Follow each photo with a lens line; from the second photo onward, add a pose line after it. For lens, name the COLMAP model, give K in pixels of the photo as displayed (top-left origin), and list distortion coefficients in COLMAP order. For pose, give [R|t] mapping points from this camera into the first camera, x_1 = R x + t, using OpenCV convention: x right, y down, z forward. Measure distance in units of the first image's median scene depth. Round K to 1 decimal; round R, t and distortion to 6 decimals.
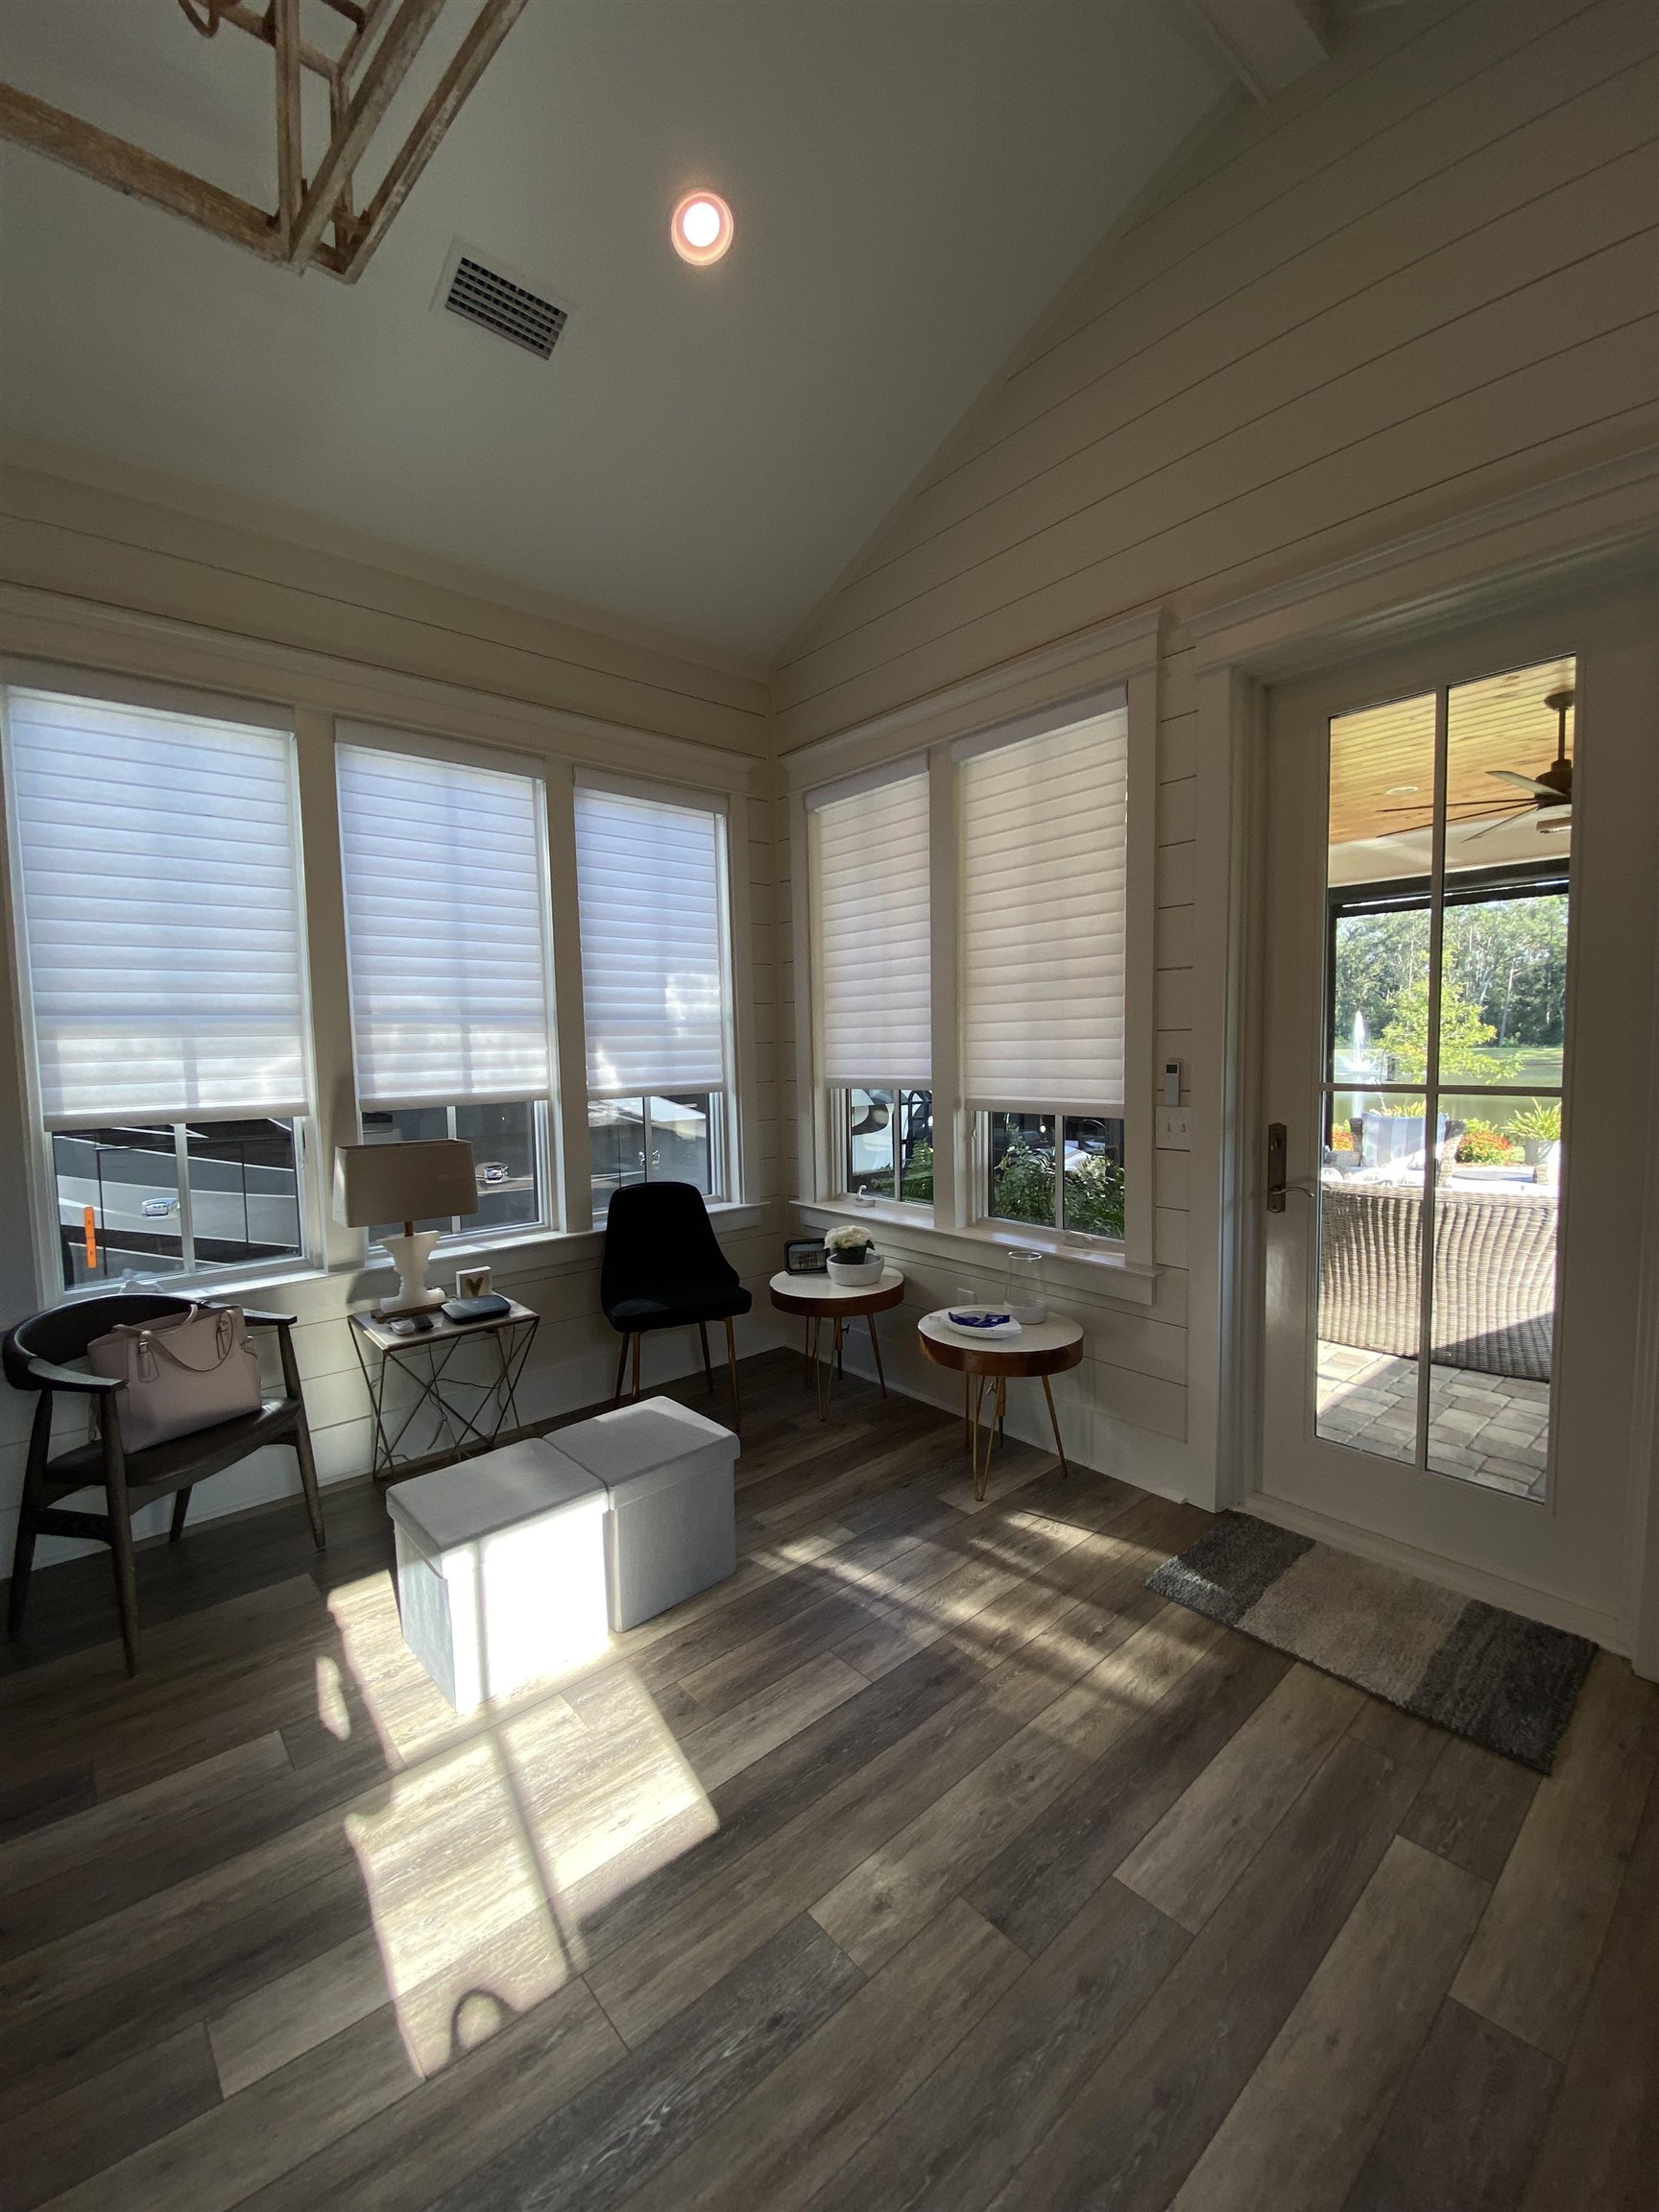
lens RADIAL K [[895.7, 0, 772.5], [0, 895.7, 1102.4], [0, 0, 1]] dist [-0.022240, -0.003850]
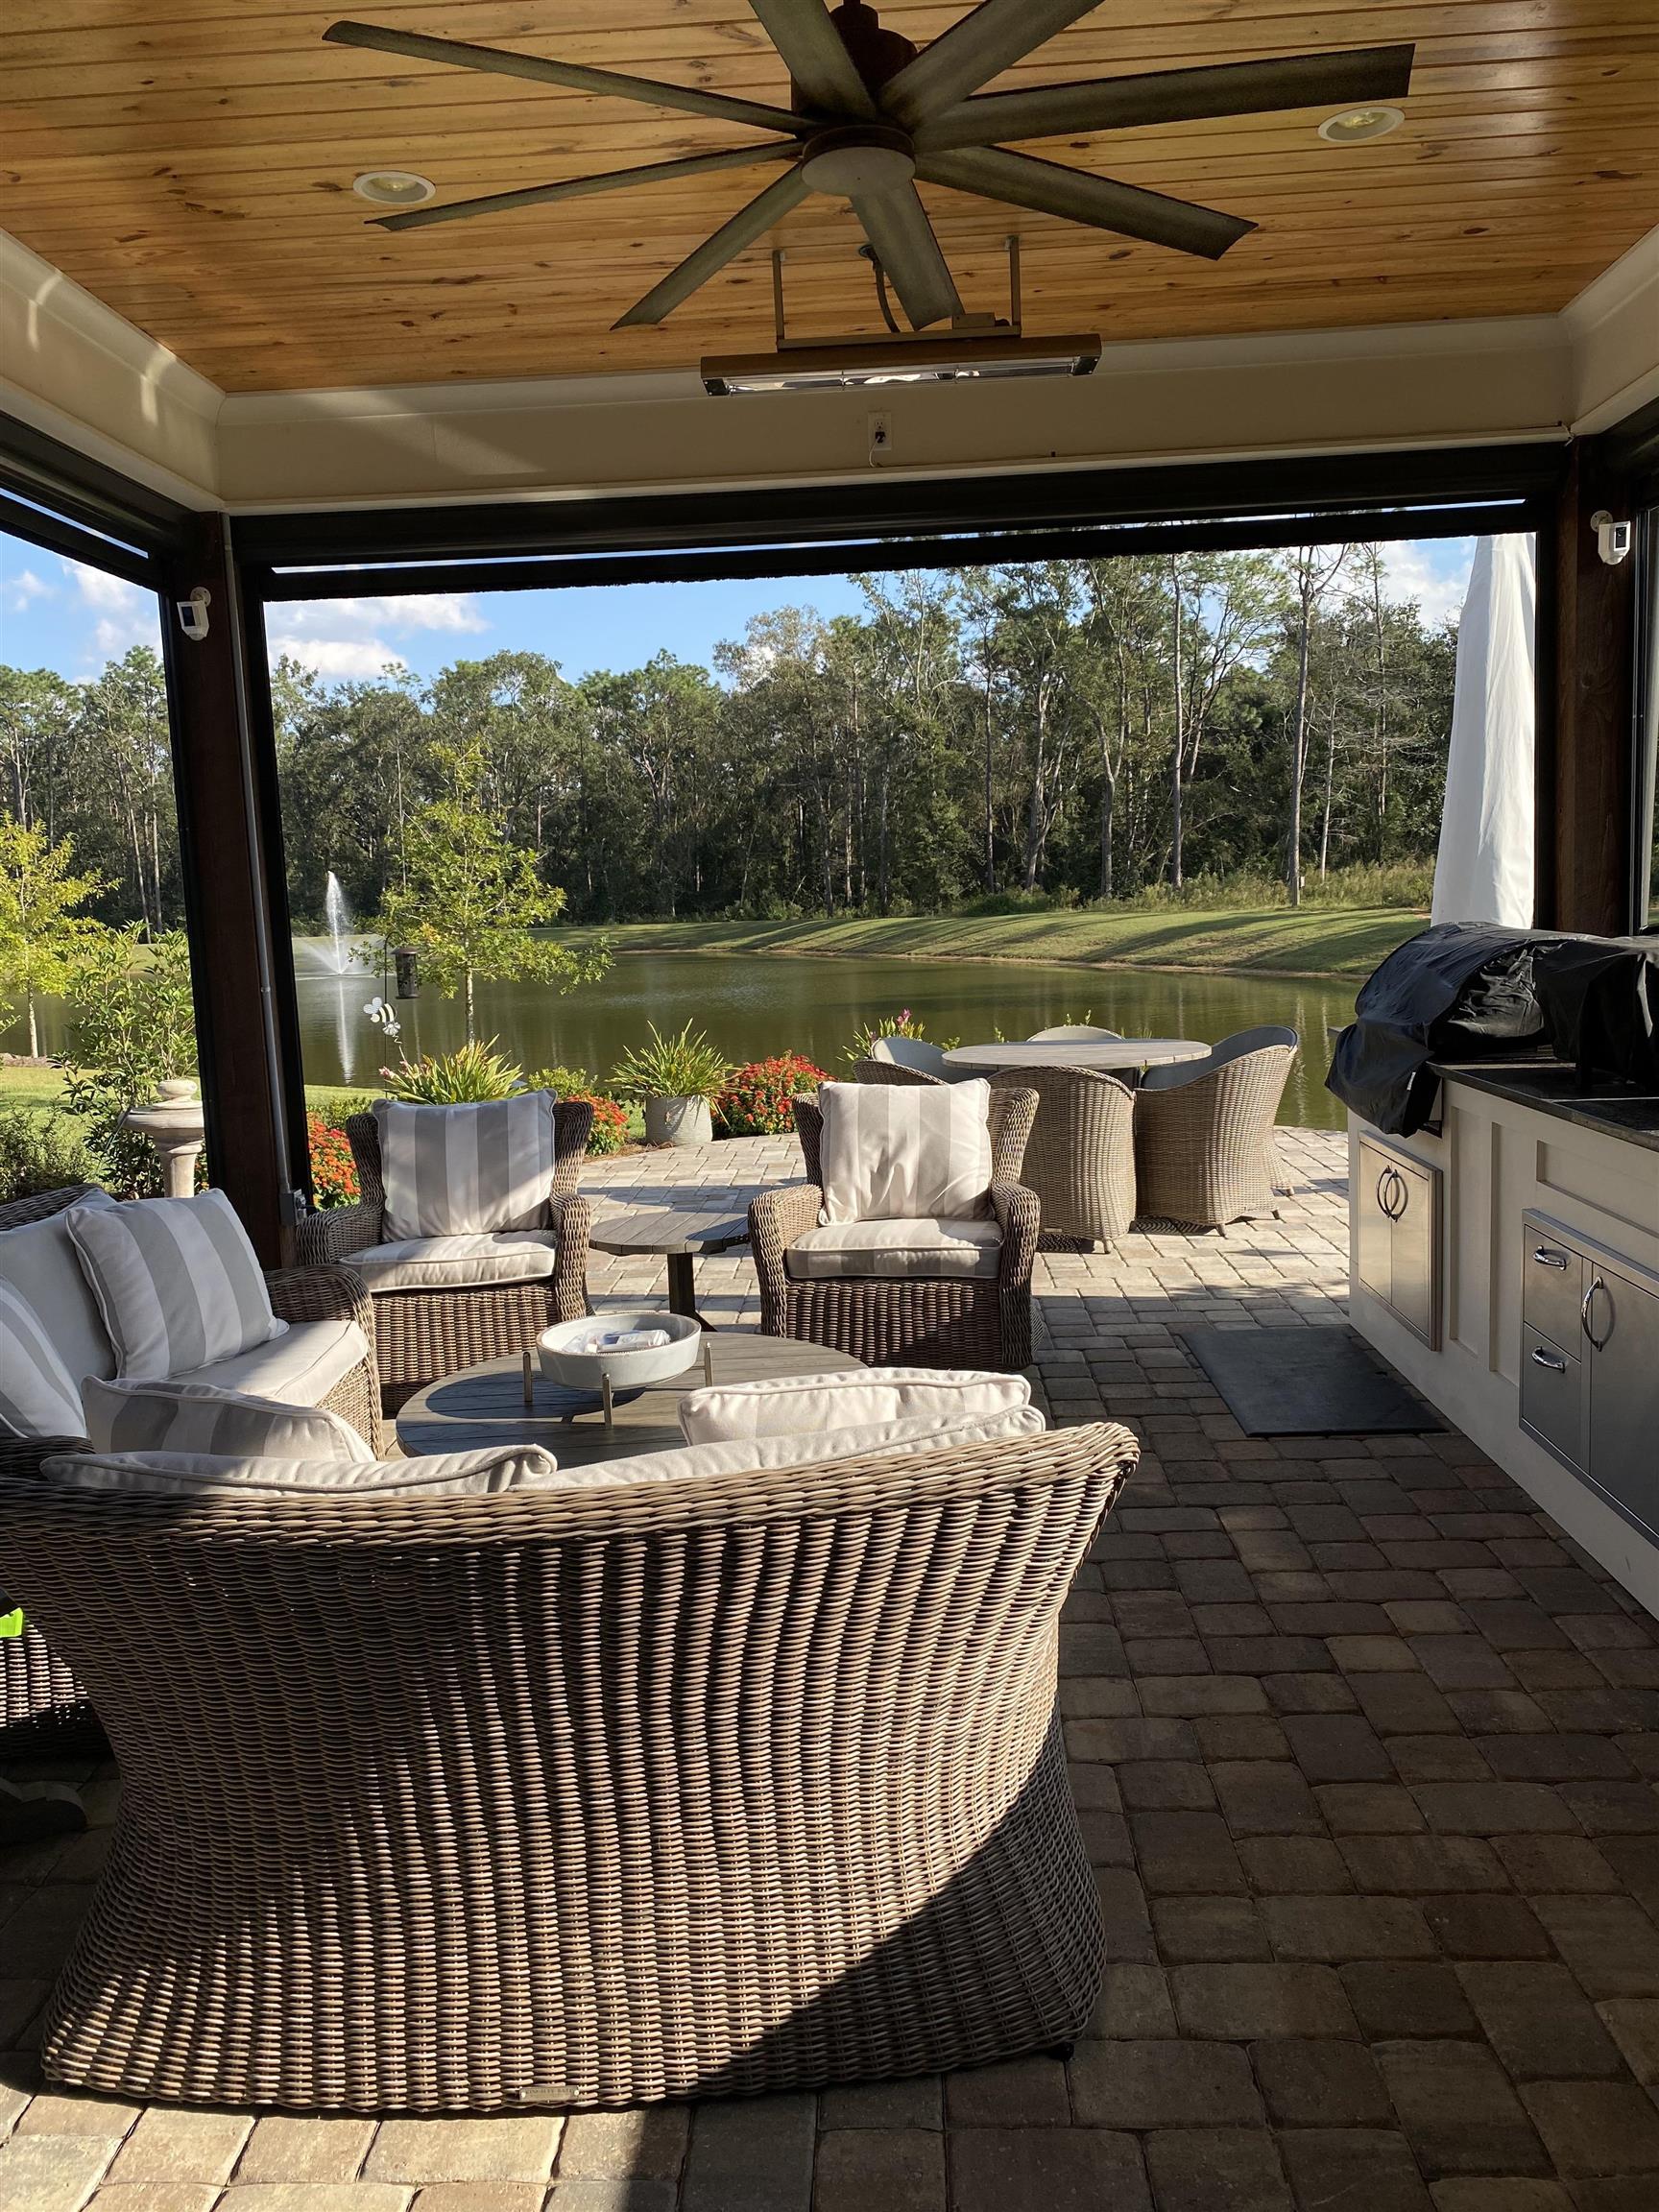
lens RADIAL K [[1732.4, 0, 823.6], [0, 1732.4, 1112.6], [0, 0, 1]] dist [0.055796, -0.001922]
pose [[0.655041, -0.103335, 0.748494, 0.384437], [0.077763, 0.994564, 0.069253, -0.037085], [-0.751581, 0.012842, 0.659516, 0.598926]]
